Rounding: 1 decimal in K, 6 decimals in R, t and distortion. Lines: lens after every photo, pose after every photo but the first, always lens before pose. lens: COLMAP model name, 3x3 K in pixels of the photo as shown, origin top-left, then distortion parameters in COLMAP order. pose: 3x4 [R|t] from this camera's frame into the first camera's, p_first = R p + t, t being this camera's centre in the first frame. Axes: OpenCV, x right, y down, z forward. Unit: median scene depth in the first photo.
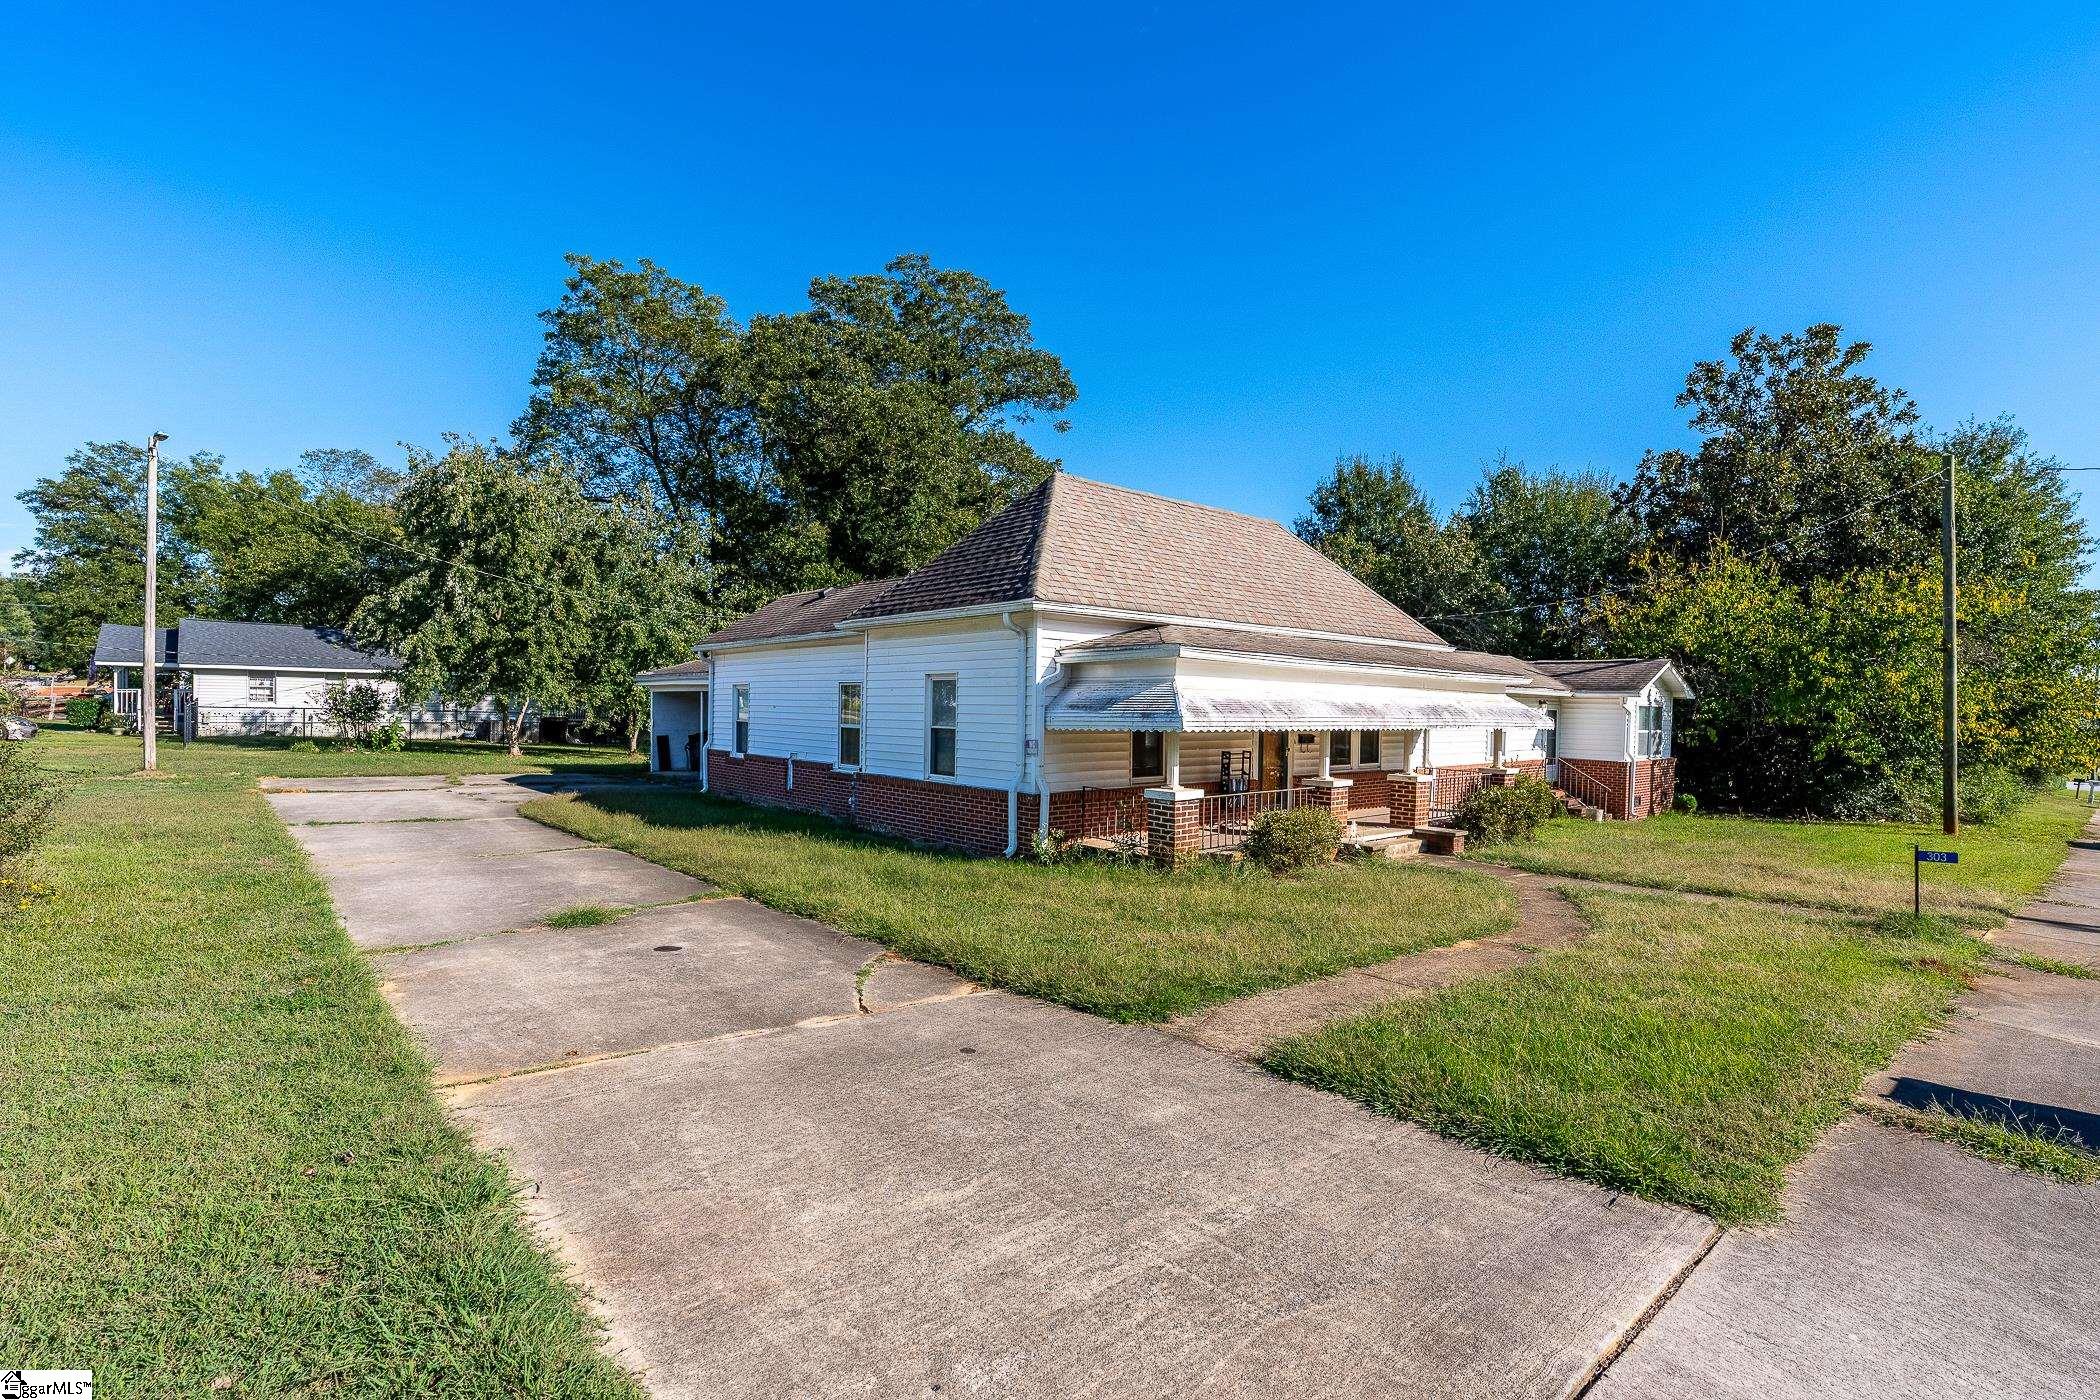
lens RADIAL K [[963.1, 0, 1050.0], [0, 963.1, 700.0], [0, 0, 1]] dist [-0.001534, 0.000019]
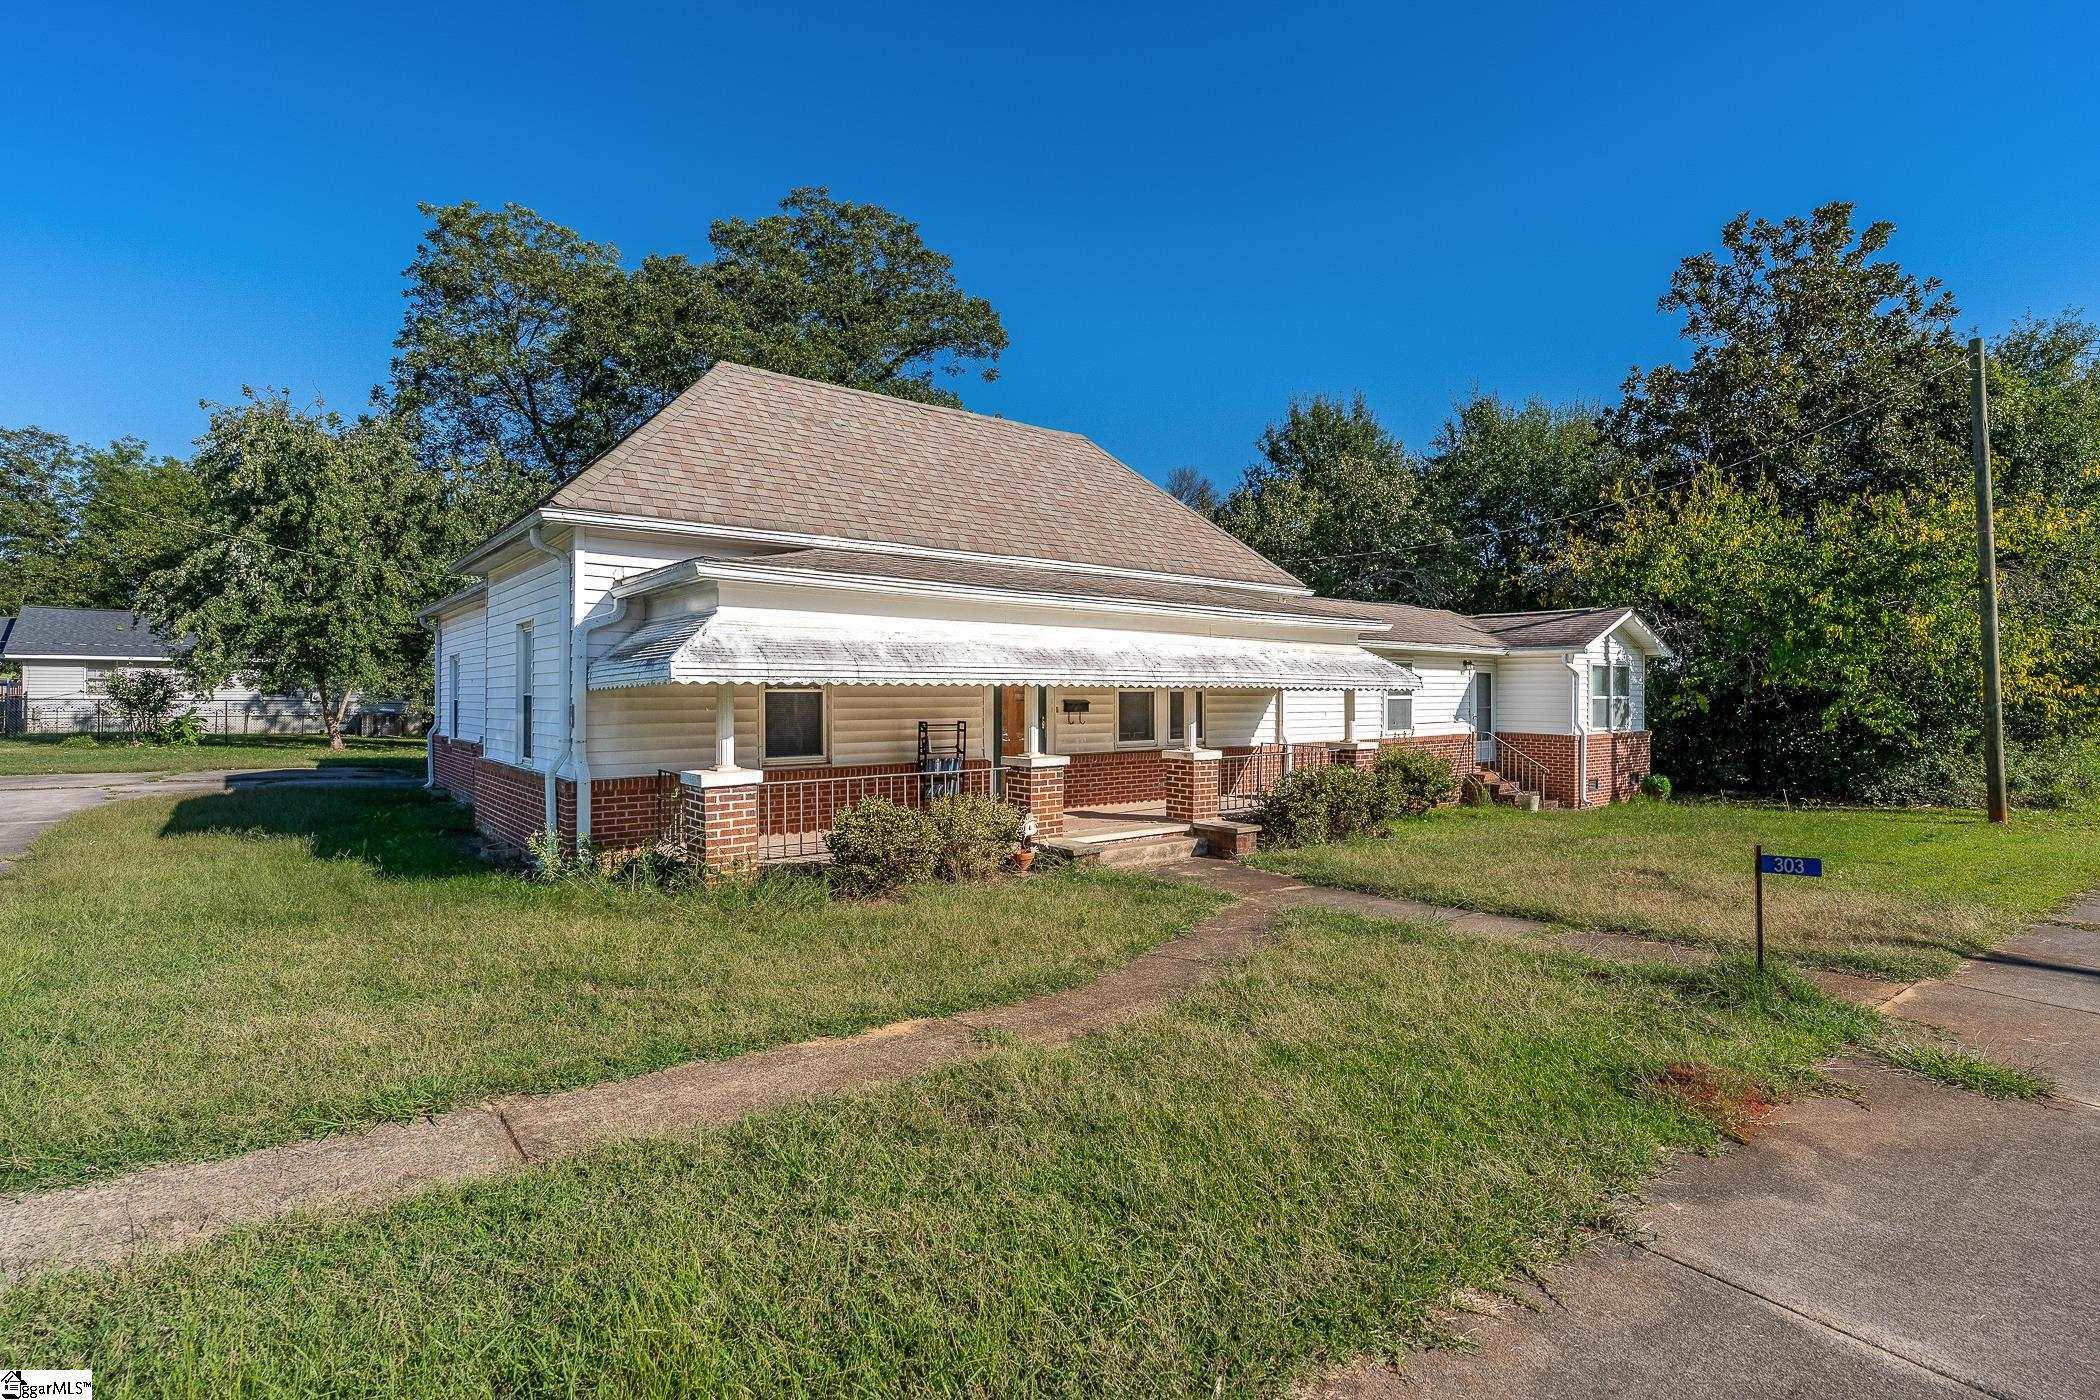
lens RADIAL K [[1004.6, 0, 1048.8], [0, 1004.6, 665.9], [0, 0, 1]] dist [-0.000149, -0.000557]
pose [[0.998874, -0.017160, -0.044240, 0.177106], [0.016111, 0.999583, -0.023946, 0.017217], [0.044632, 0.023206, 0.998734, 0.129814]]
